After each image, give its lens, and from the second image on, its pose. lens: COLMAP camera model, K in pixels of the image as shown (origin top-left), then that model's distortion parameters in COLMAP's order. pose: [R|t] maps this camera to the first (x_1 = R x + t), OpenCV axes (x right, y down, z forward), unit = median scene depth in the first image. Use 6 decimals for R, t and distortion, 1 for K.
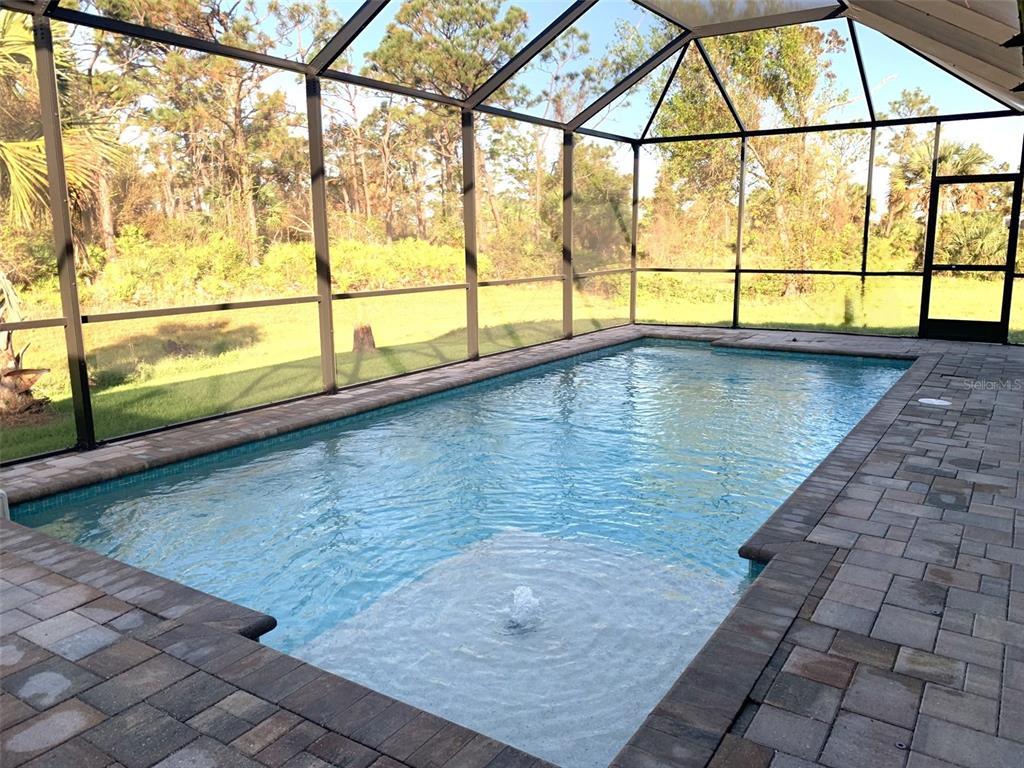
lens RADIAL K [[779.7, 0, 522.1], [0, 779.7, 372.9], [0, 0, 1]] dist [0.054280, -0.069836]
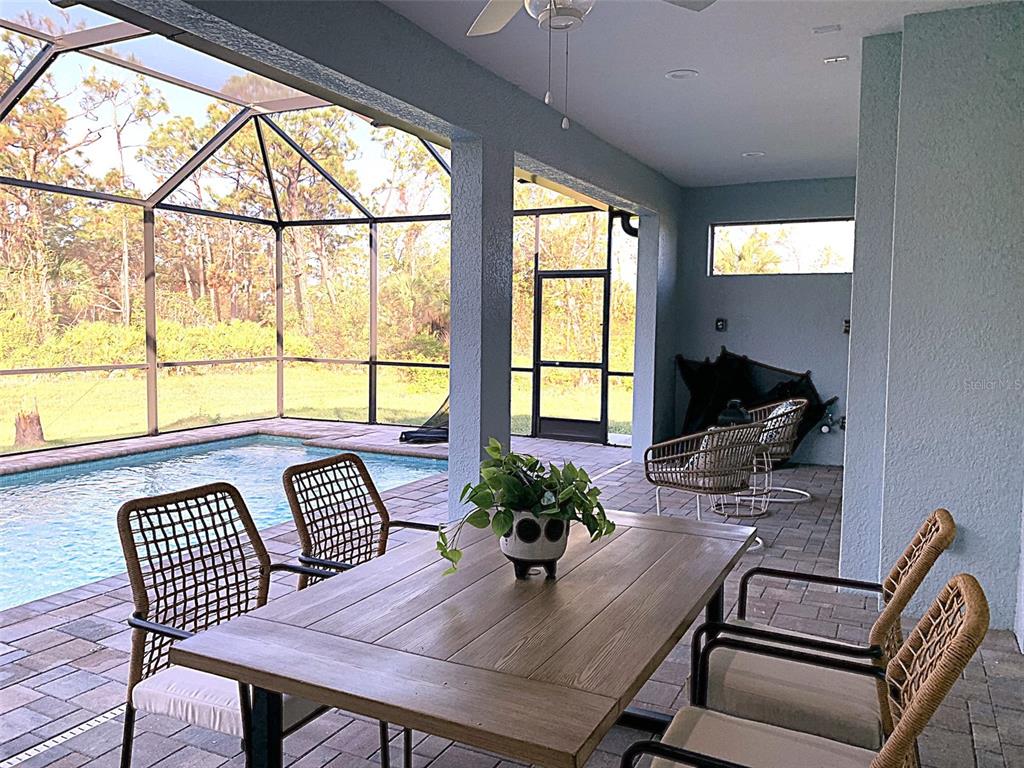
lens RADIAL K [[779.7, 0, 516.8], [0, 779.7, 380.0], [0, 0, 1]] dist [0.054280, -0.069836]
pose [[0.993439, 0.012904, 0.113634, 0.413429], [-0.001702, 0.995172, -0.098131, -0.022320], [-0.114352, 0.097293, 0.988665, 0.072483]]
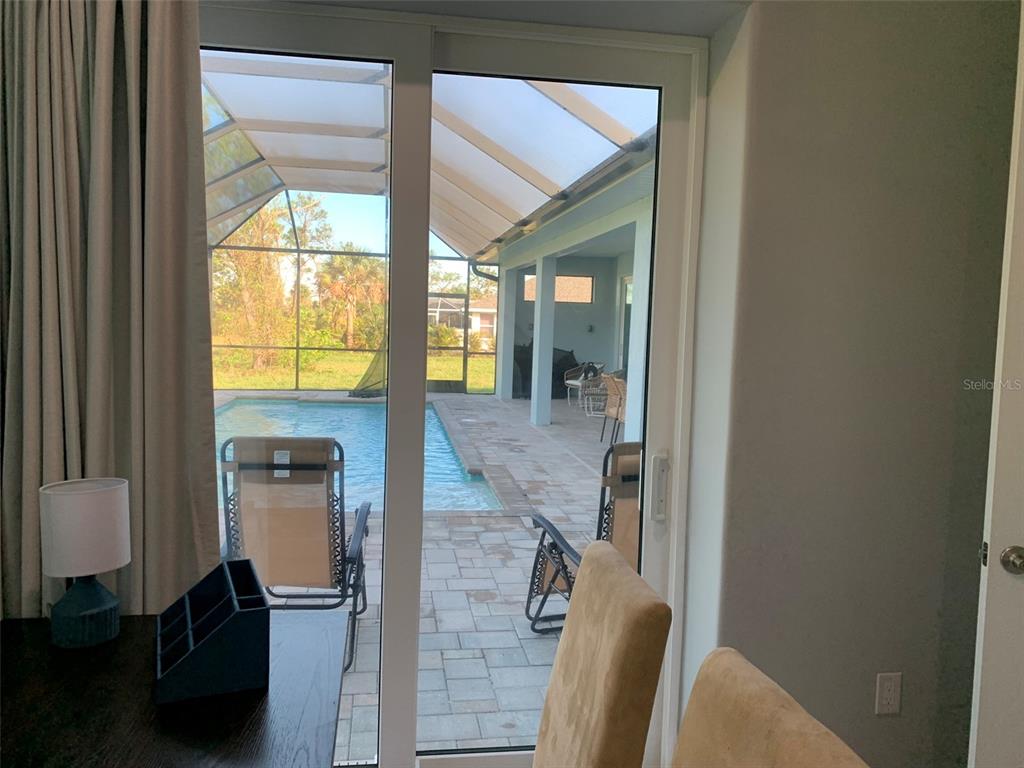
lens RADIAL K [[779.7, 0, 516.5], [0, 779.7, 383.1], [0, 0, 1]] dist [0.054280, -0.069836]
pose [[0.739047, -0.024033, 0.673225, -0.433200], [0.078548, 0.995621, -0.050685, 0.033146], [-0.669059, 0.090339, 0.737699, -0.301401]]
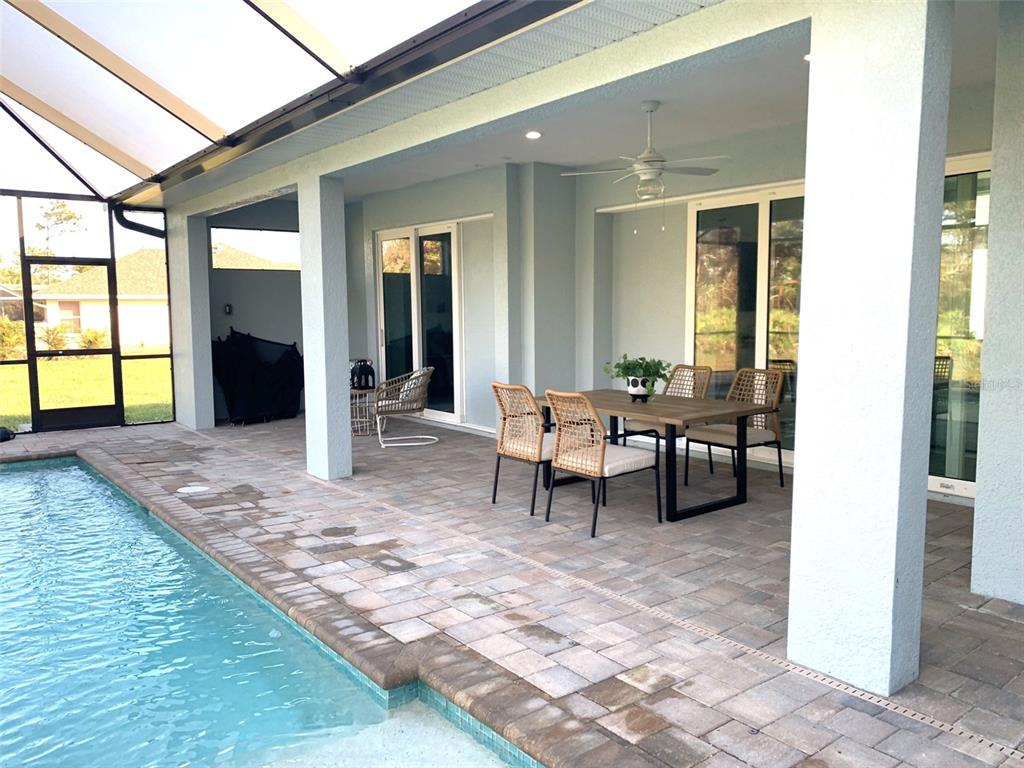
lens RADIAL K [[779.7, 0, 517.5], [0, 779.7, 387.6], [0, 0, 1]] dist [0.054280, -0.069836]
pose [[0.321145, -0.091424, 0.942607, -0.175646], [0.167492, 0.985122, 0.038483, -0.040008], [-0.932101, 0.145520, 0.331680, 0.197169]]
